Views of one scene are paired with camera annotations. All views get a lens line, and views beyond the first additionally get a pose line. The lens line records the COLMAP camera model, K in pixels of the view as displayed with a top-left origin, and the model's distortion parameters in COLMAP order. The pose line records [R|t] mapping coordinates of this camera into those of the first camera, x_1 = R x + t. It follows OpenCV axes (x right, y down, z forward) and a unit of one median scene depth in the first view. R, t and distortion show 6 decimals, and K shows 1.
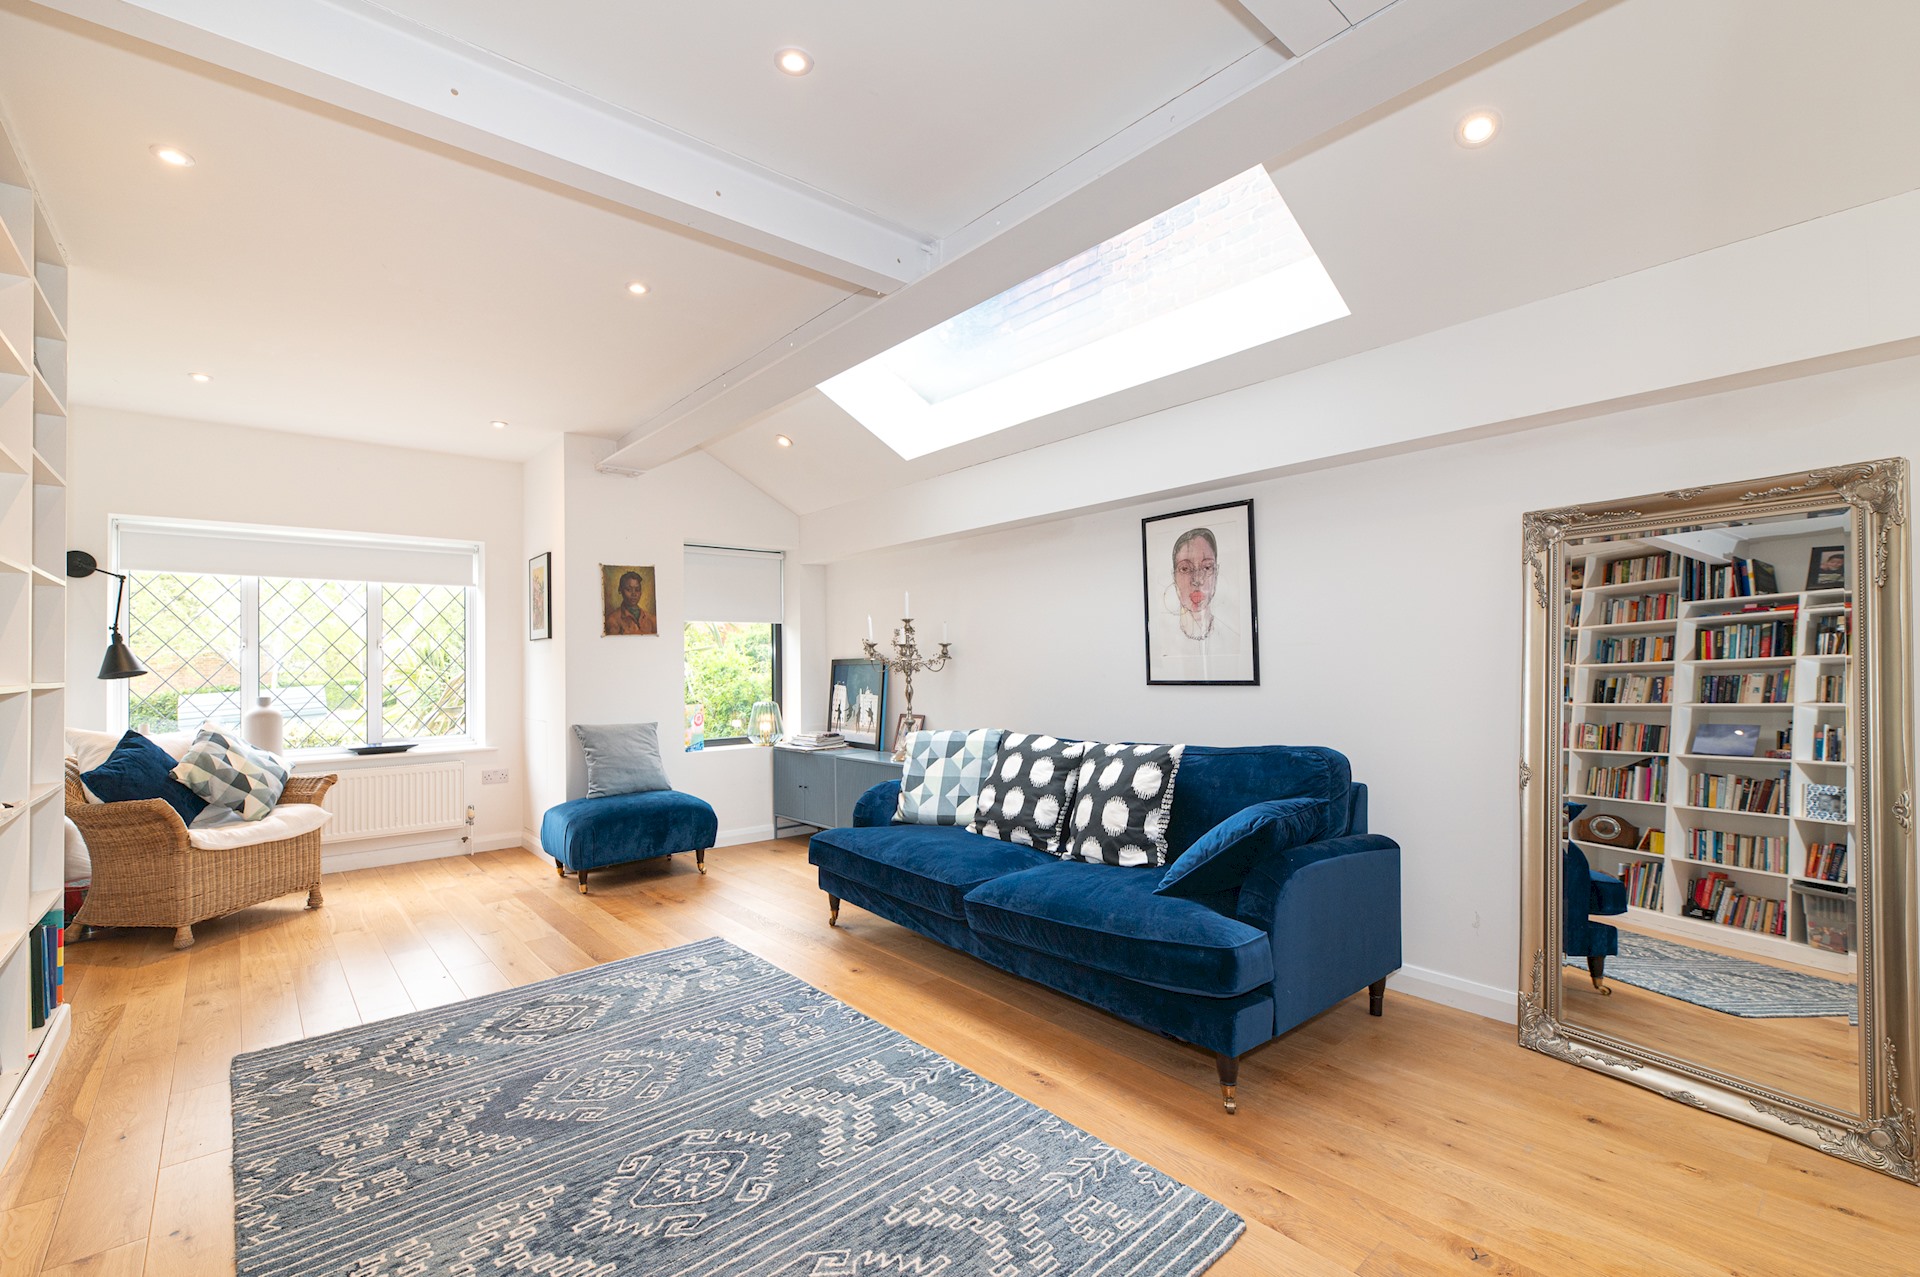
lens RADIAL K [[844.8, 0, 955.8], [0, 844.8, 652.2], [0, 0, 1]] dist [0.003410, -0.001433]
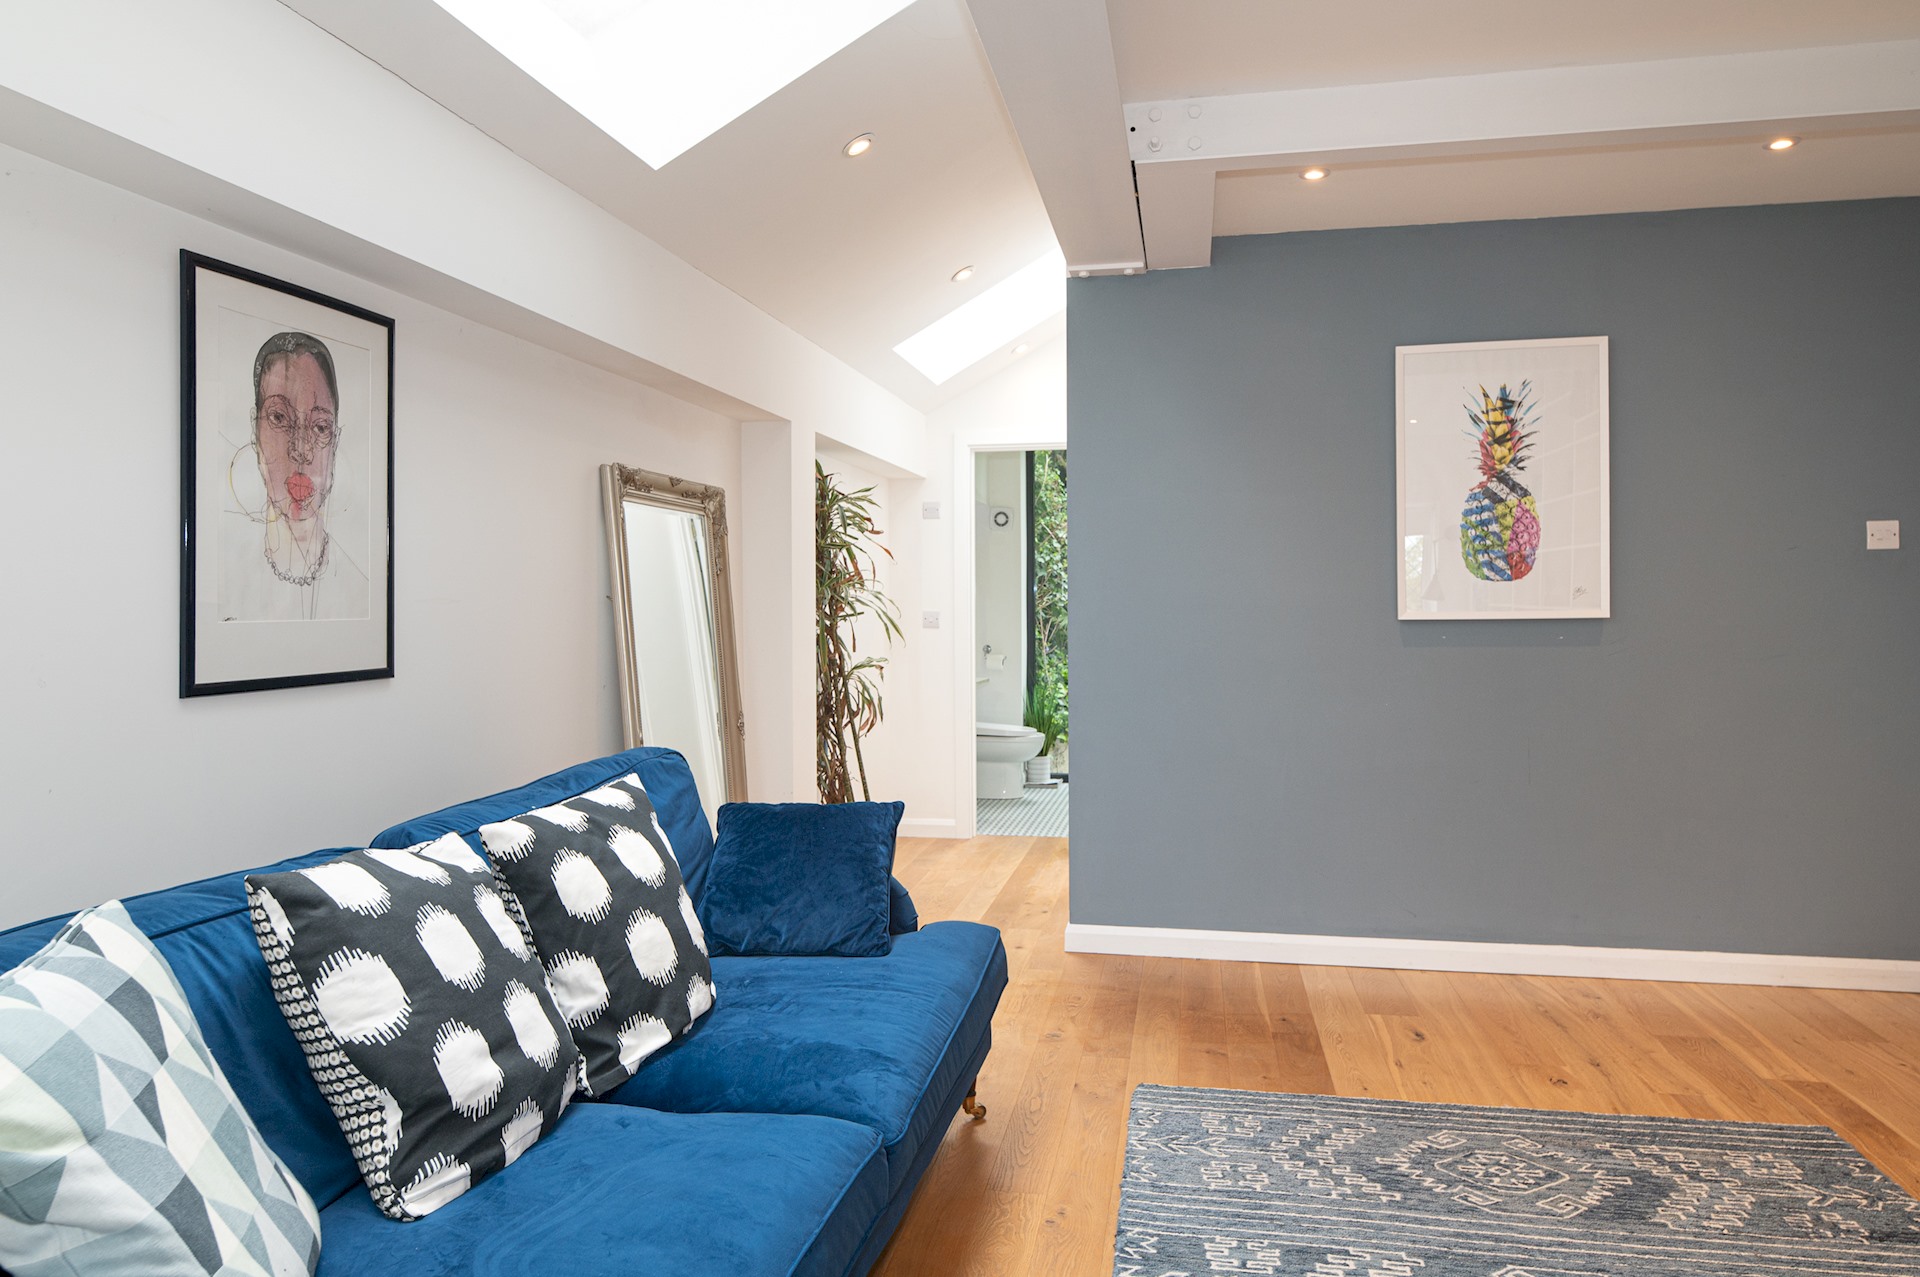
lens RADIAL K [[1262.4, 0, 964.4], [0, 1262.4, 619.2], [0, 0, 1]] dist [-0.003286, -0.004893]
pose [[-0.629150, 0.010276, 0.777216, -0.415156], [0.004432, 0.999944, -0.009632, 0.010833], [-0.777271, -0.002615, -0.629160, 1.064274]]
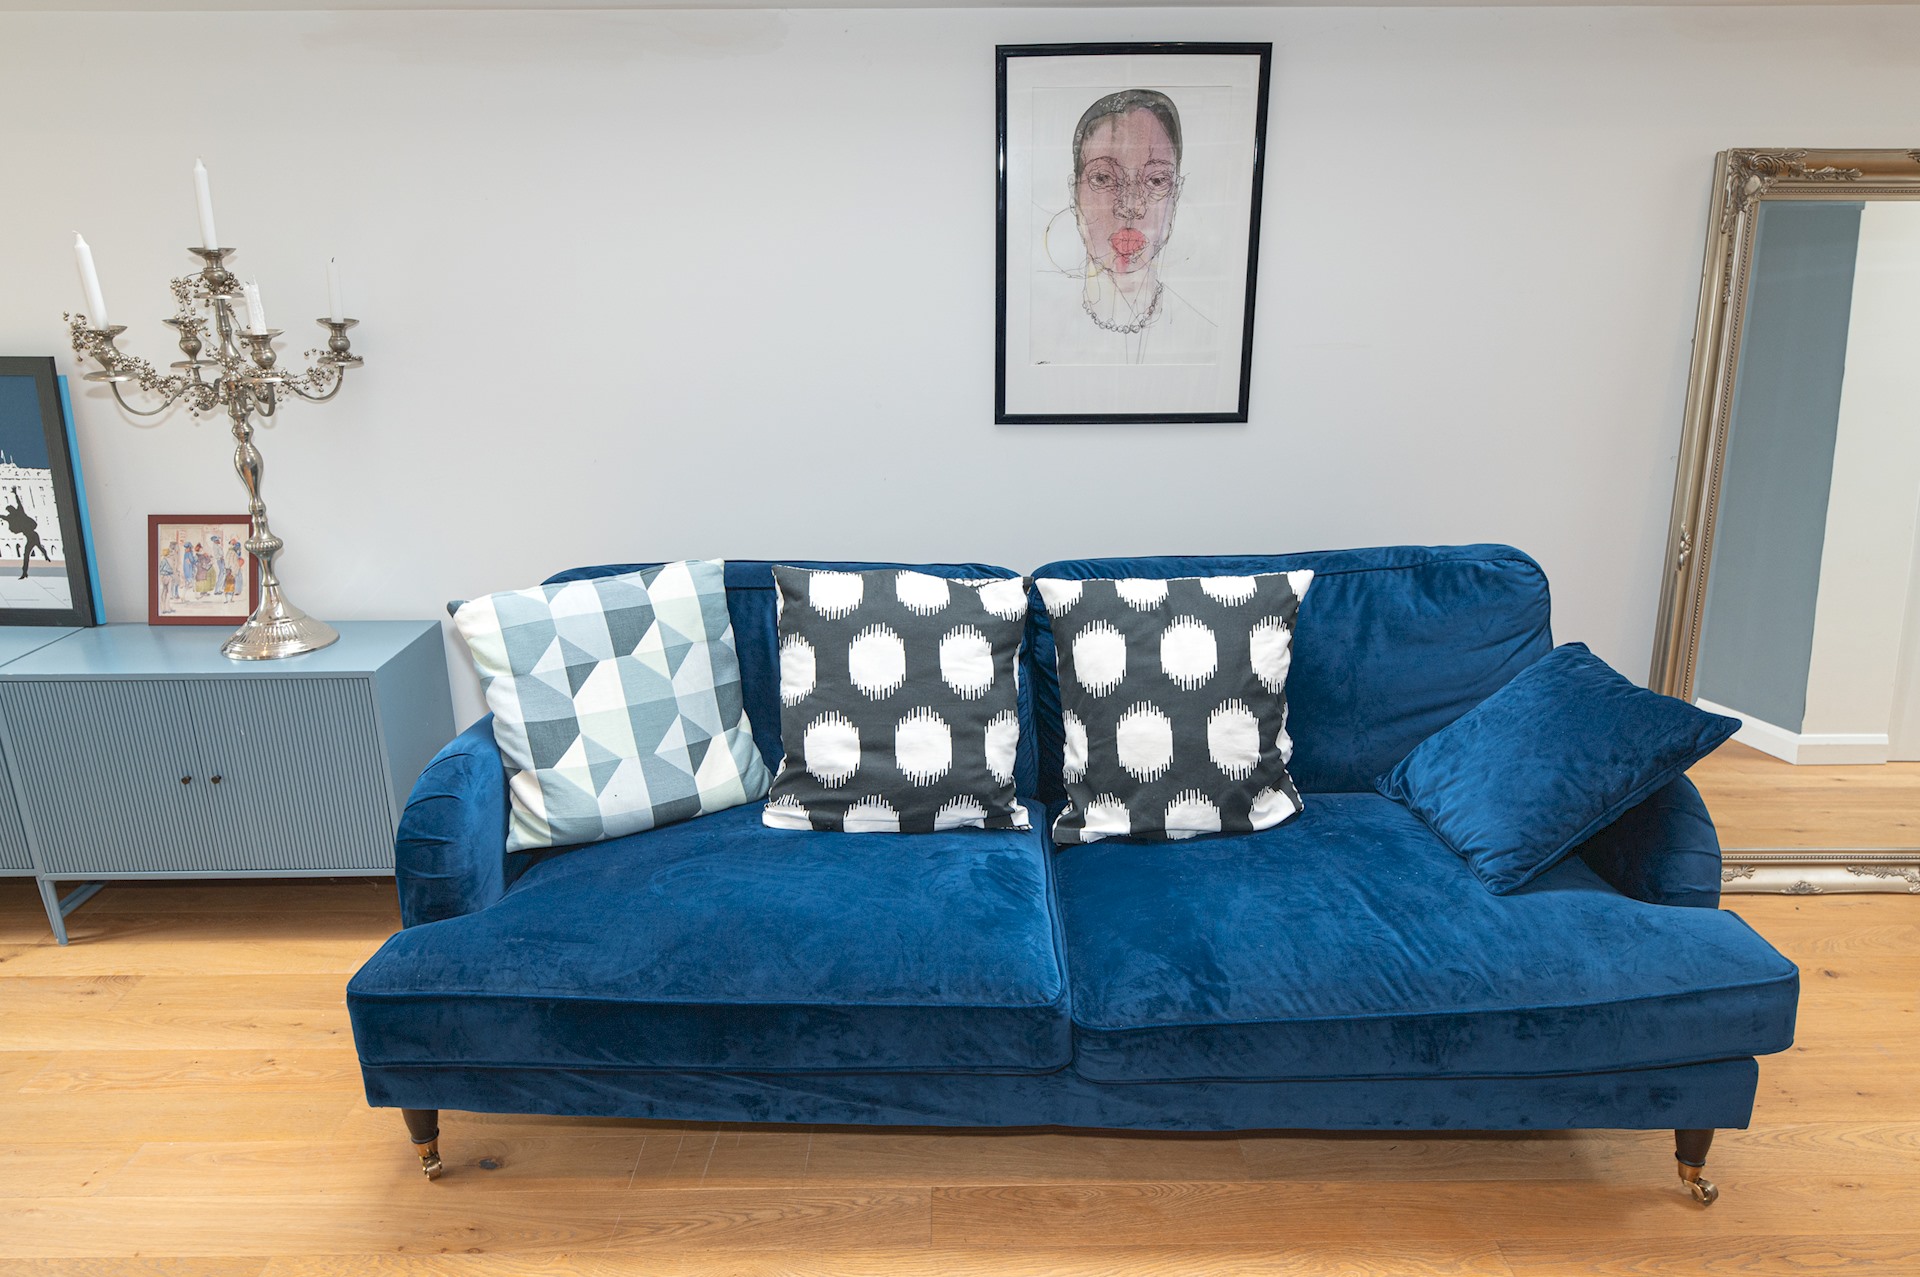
lens RADIAL K [[1262.4, 0, 971.7], [0, 1262.4, 654.7], [0, 0, 1]] dist [-0.003286, -0.004893]
pose [[0.638214, -0.228952, 0.735026, -0.338011], [-0.018682, 0.949868, 0.312094, -0.060101], [-0.769632, -0.212914, 0.601942, 0.538192]]
